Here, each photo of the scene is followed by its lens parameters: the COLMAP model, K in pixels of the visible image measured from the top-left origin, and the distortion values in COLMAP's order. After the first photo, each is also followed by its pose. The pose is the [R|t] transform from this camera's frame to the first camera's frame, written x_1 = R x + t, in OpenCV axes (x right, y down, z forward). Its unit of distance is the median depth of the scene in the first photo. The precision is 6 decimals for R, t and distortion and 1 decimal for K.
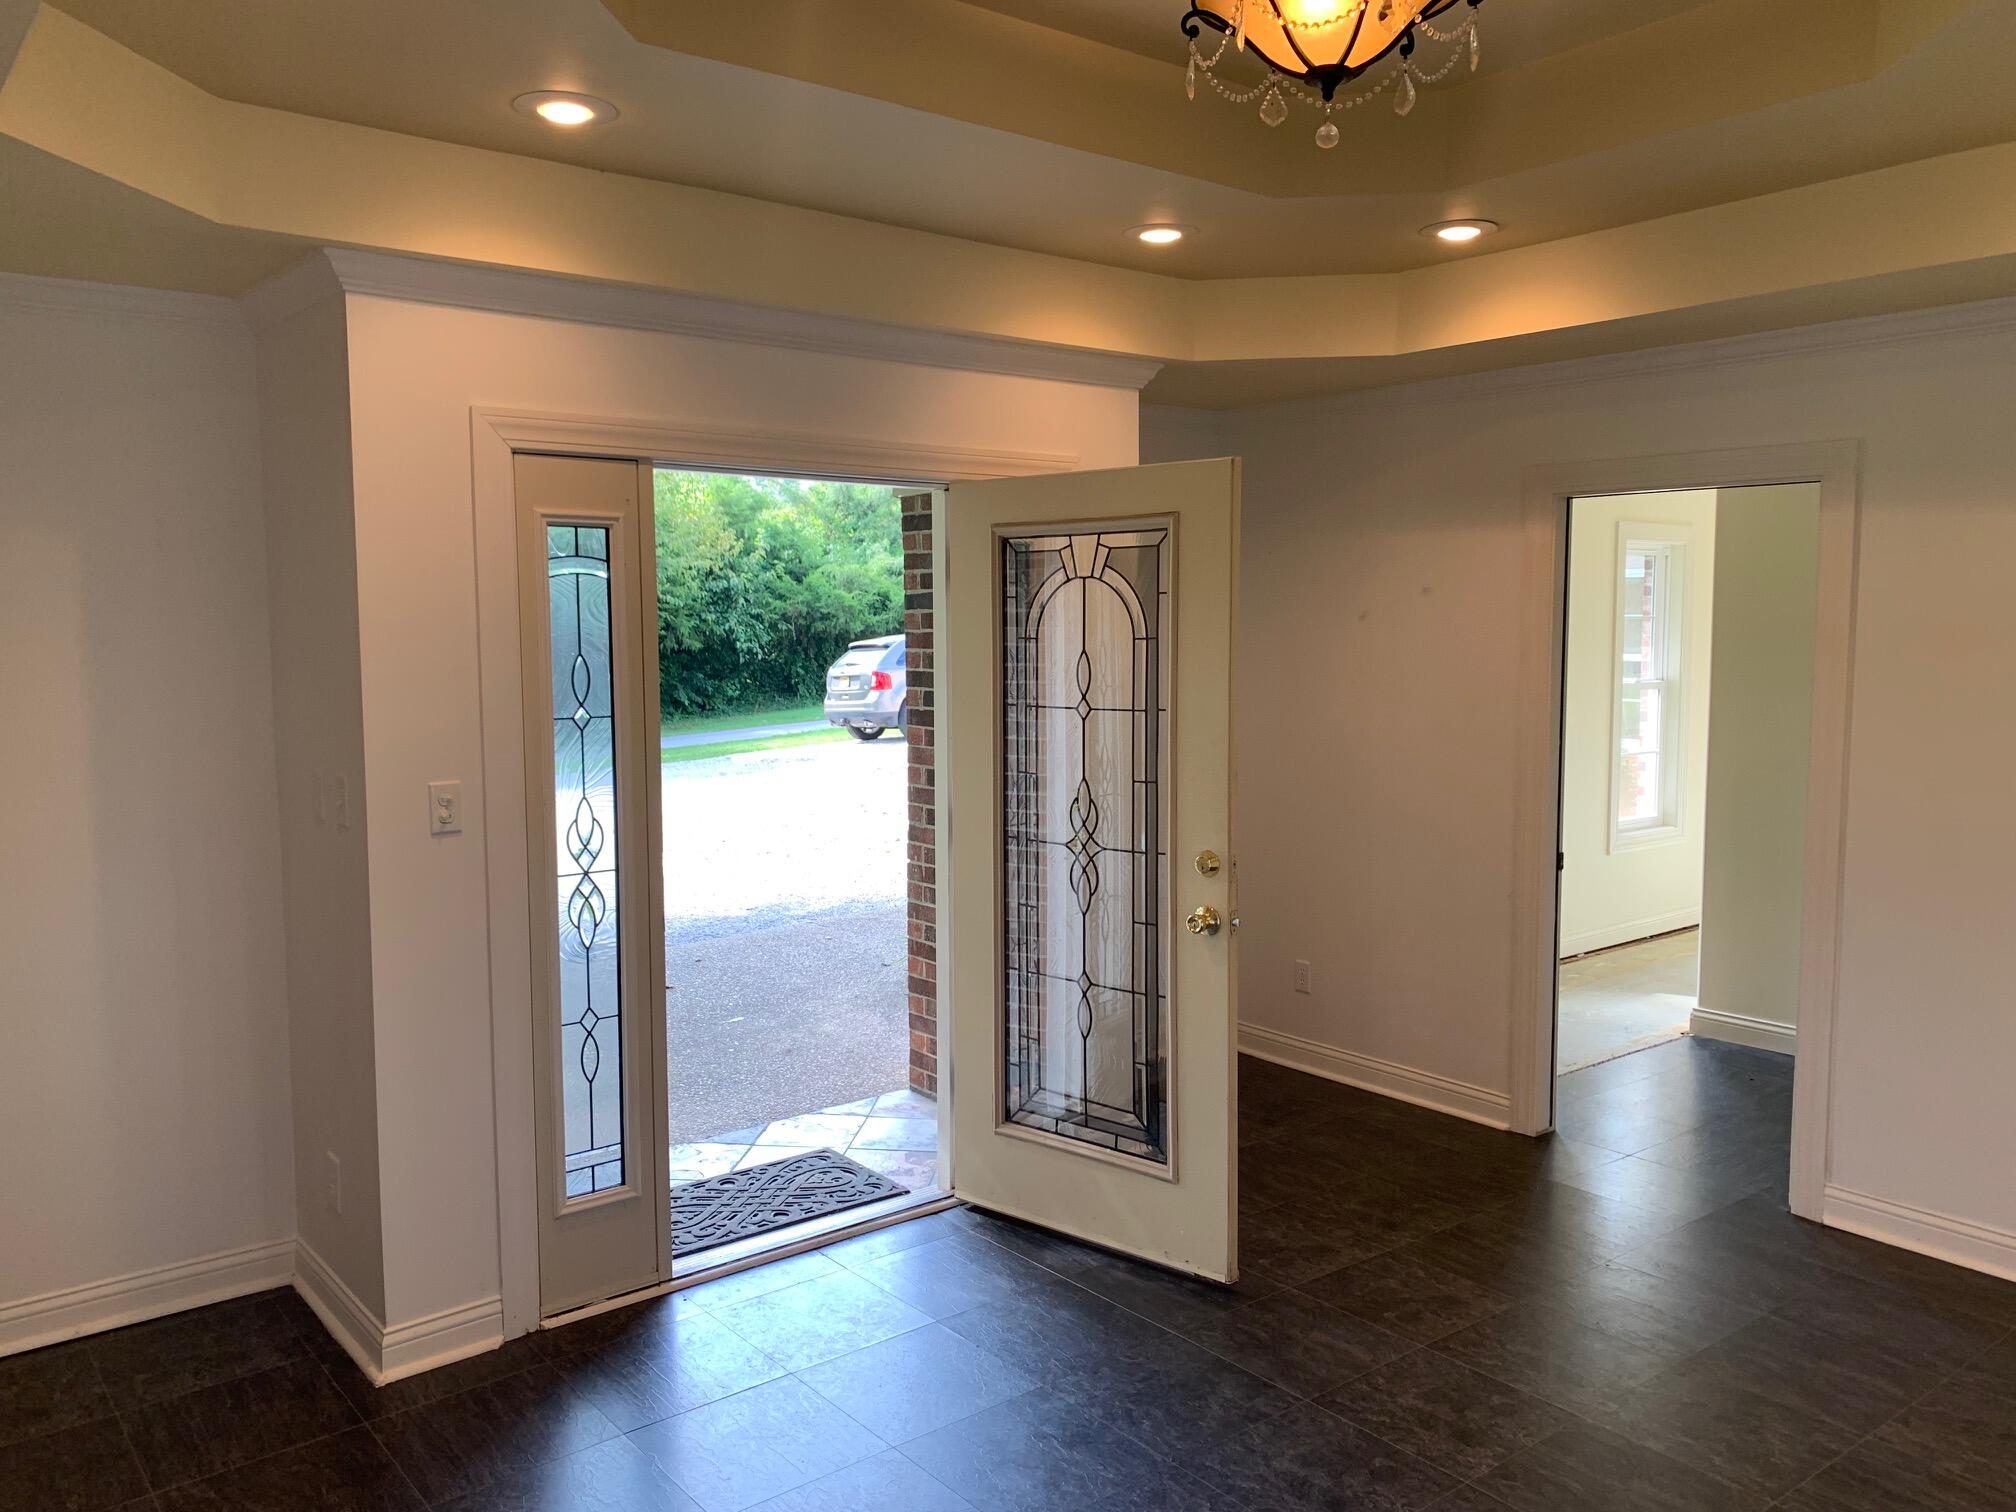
lens RADIAL K [[1560.7, 0, 1018.8], [0, 1560.7, 763.5], [0, 0, 1]] dist [0.046816, -0.034323]
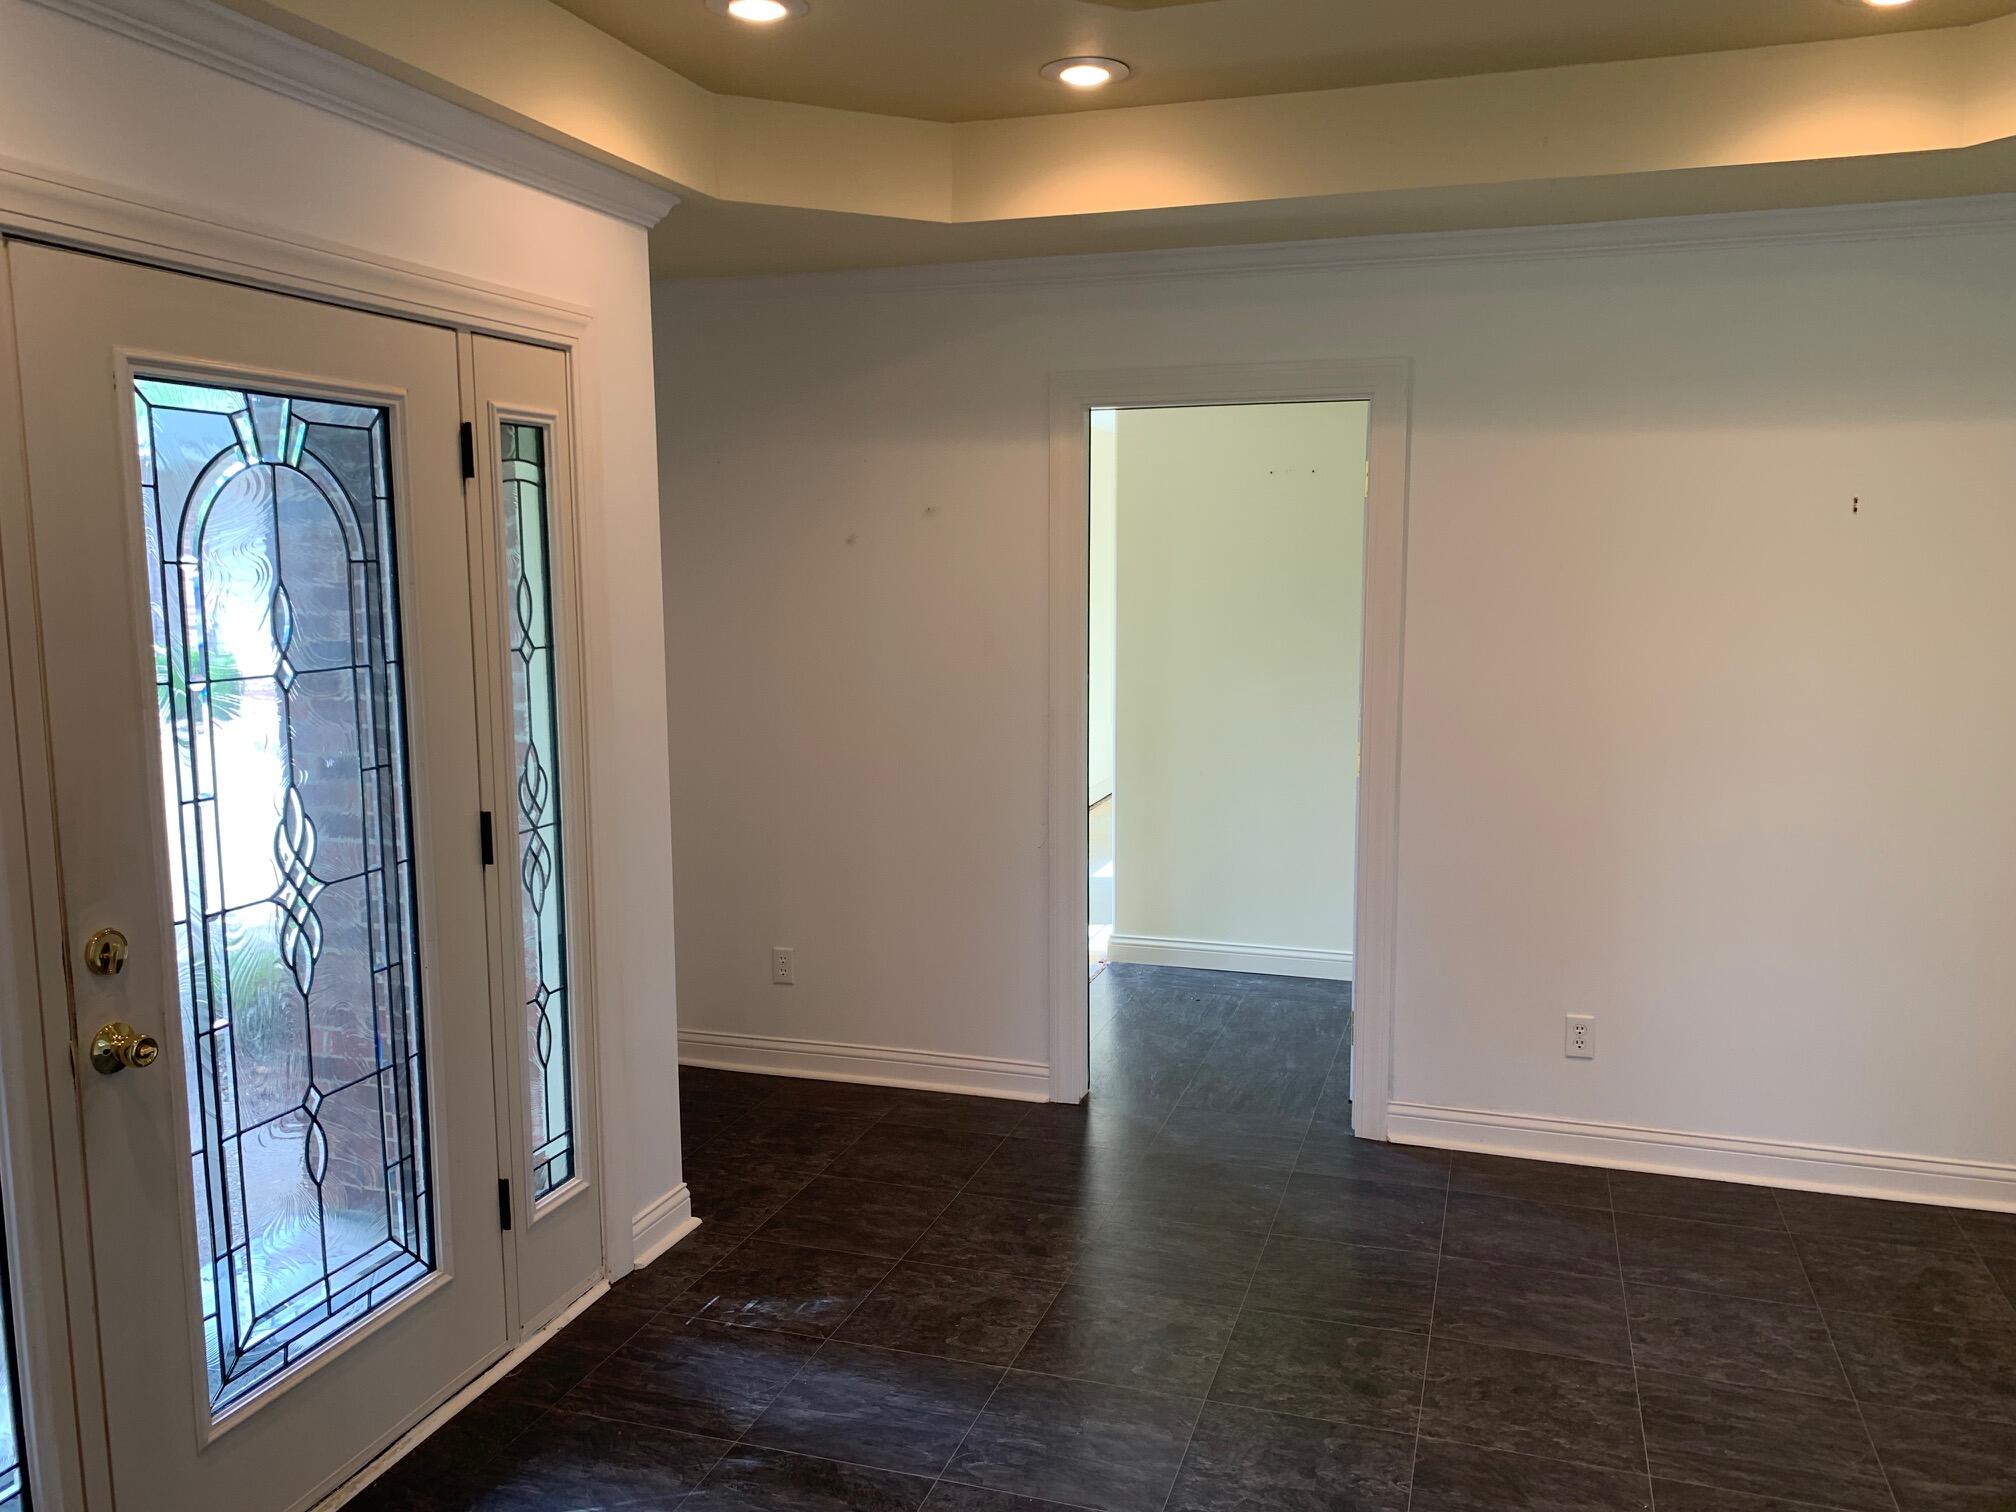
lens RADIAL K [[1560.7, 0, 1004.1], [0, 1560.7, 741.6], [0, 0, 1]] dist [0.046816, -0.034323]
pose [[0.831900, -0.068722, 0.550653, -0.206822], [0.051850, 0.997587, 0.046167, -0.019859], [-0.552497, -0.009855, 0.833456, 0.273021]]
